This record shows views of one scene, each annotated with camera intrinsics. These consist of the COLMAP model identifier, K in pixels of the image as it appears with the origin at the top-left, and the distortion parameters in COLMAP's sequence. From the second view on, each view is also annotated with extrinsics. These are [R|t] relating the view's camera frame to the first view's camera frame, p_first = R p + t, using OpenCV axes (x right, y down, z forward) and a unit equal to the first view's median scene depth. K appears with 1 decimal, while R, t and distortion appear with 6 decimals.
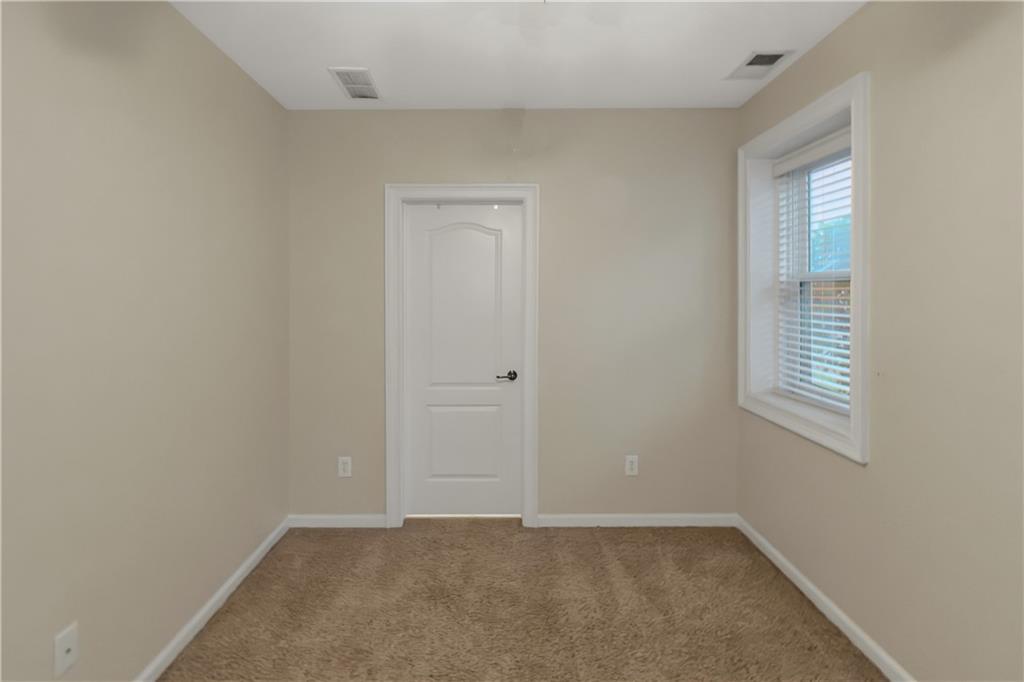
lens RADIAL K [[466.4, 0, 580.7], [0, 466.4, 316.8], [0, 0, 1]] dist [-0.003028, -0.000202]
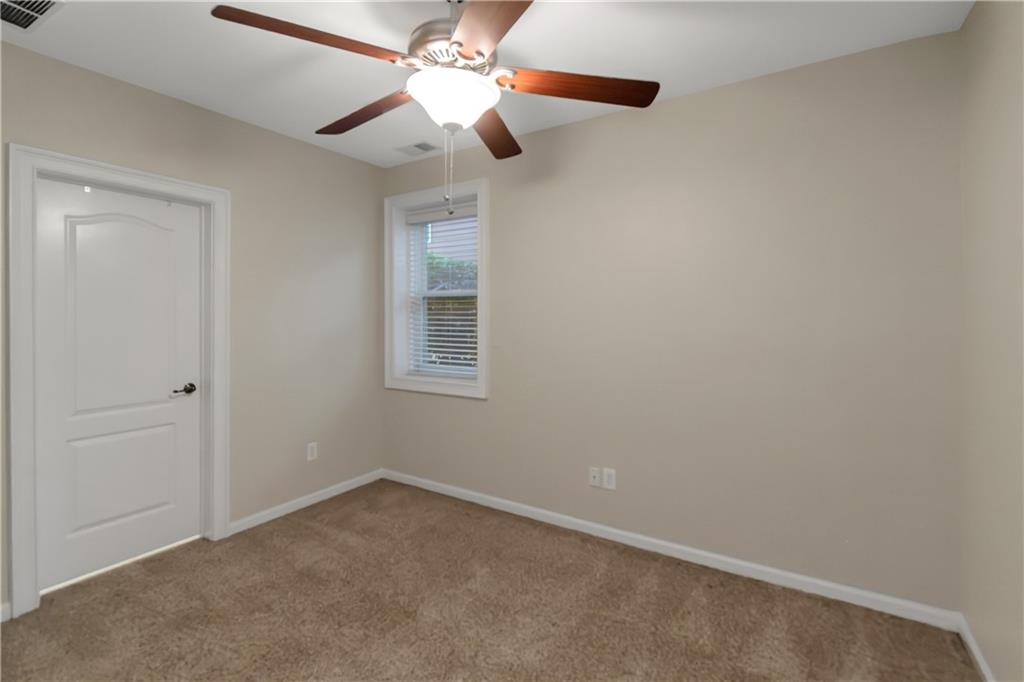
lens RADIAL K [[466.2, 0, 512.0], [0, 466.2, 341.0], [0, 0, 1]] dist [-0.000601, 0.000063]
pose [[0.543375, -0.047691, 0.838135, -0.612045], [0.025008, 0.998862, 0.040623, 0.010530], [-0.839118, -0.001113, 0.543949, -0.050313]]
